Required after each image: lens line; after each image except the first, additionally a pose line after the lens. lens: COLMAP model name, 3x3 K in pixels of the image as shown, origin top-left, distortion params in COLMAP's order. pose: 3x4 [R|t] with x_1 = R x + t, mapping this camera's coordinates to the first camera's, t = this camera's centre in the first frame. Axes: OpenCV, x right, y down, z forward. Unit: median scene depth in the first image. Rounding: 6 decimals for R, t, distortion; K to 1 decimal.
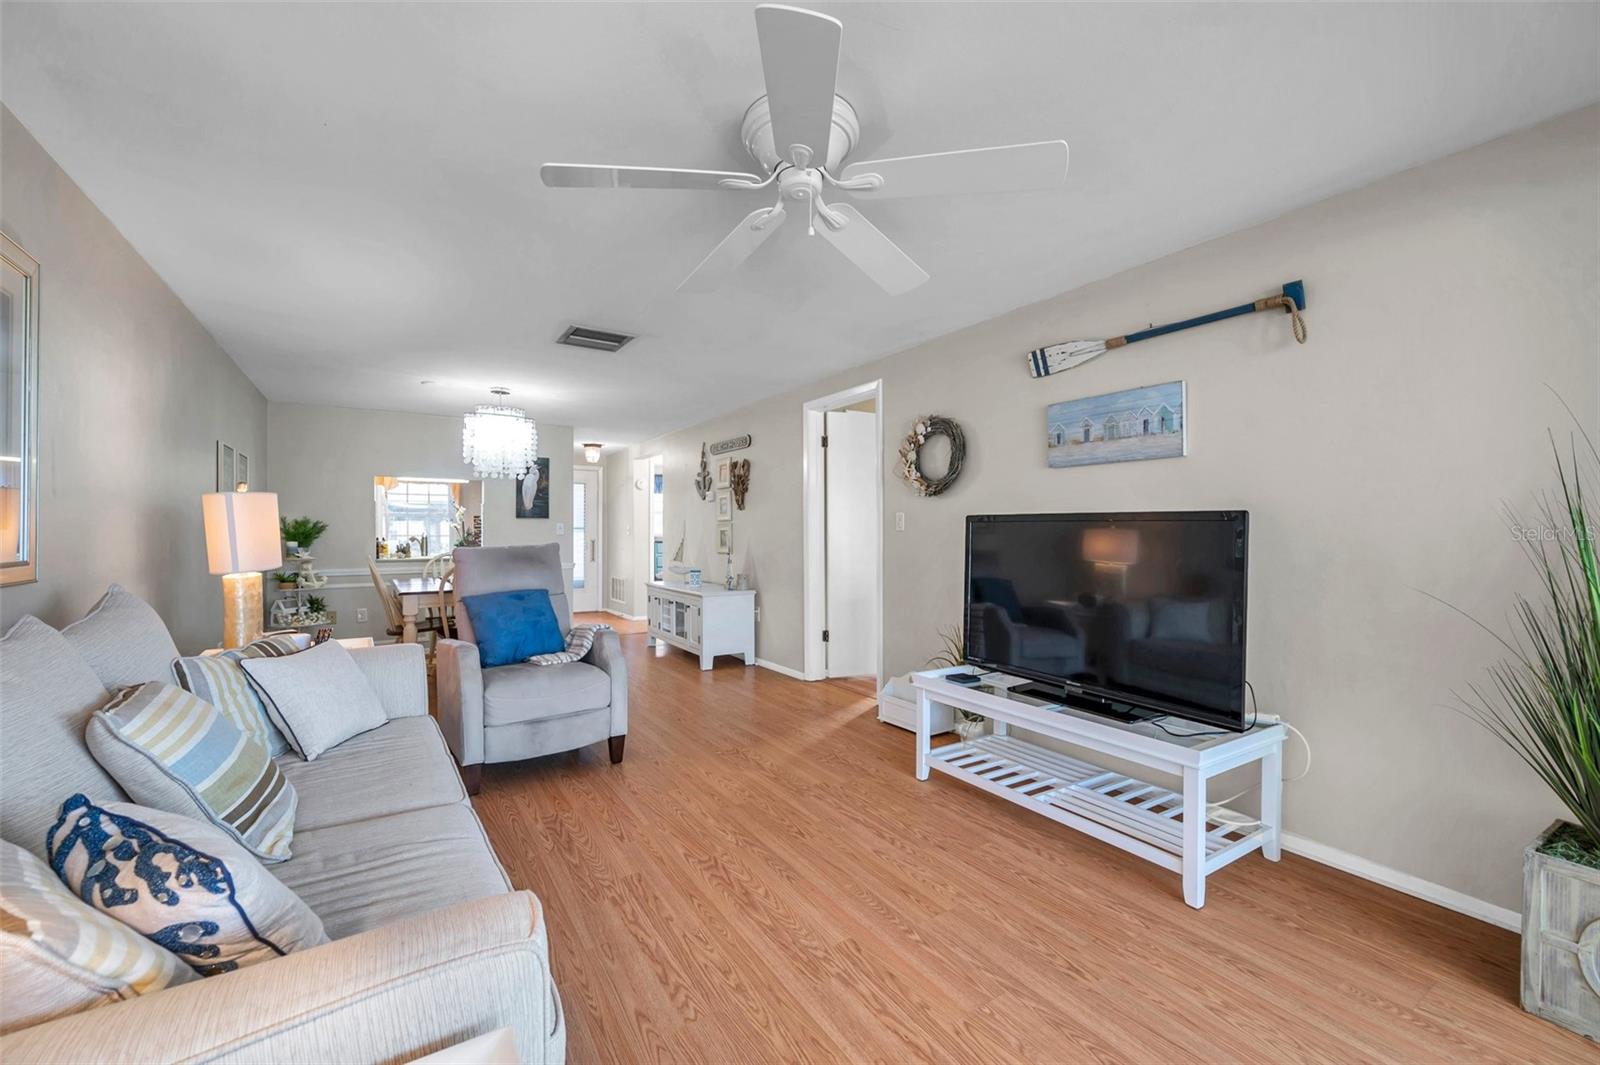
lens RADIAL K [[639.5, 0, 774.3], [0, 639.5, 532.0], [0, 0, 1]] dist [-0.000791, -0.000160]
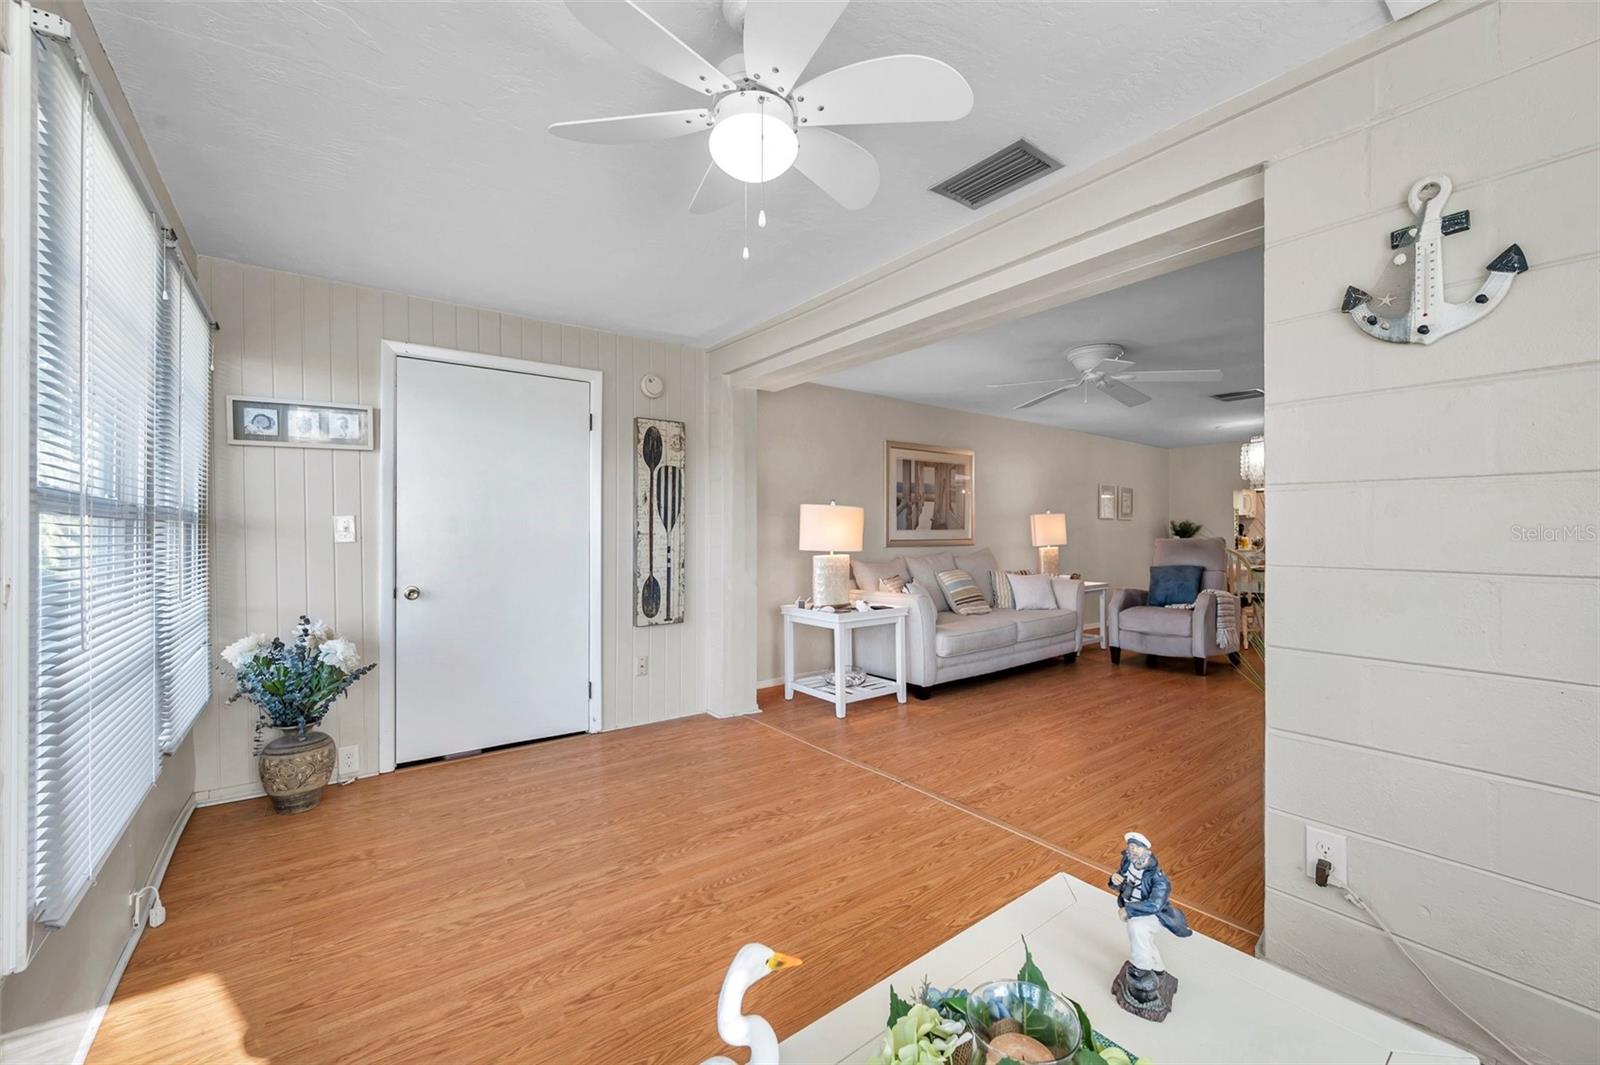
lens RADIAL K [[637.8, 0, 800.0], [0, 637.8, 532.5], [0, 0, 1]] dist [-0.003526, -0.000337]
pose [[0.102753, 0.002680, -0.994703, 1.157509], [0.000850, 0.999996, 0.002782, 0.001045], [0.994707, -0.001131, 0.102750, -0.144754]]
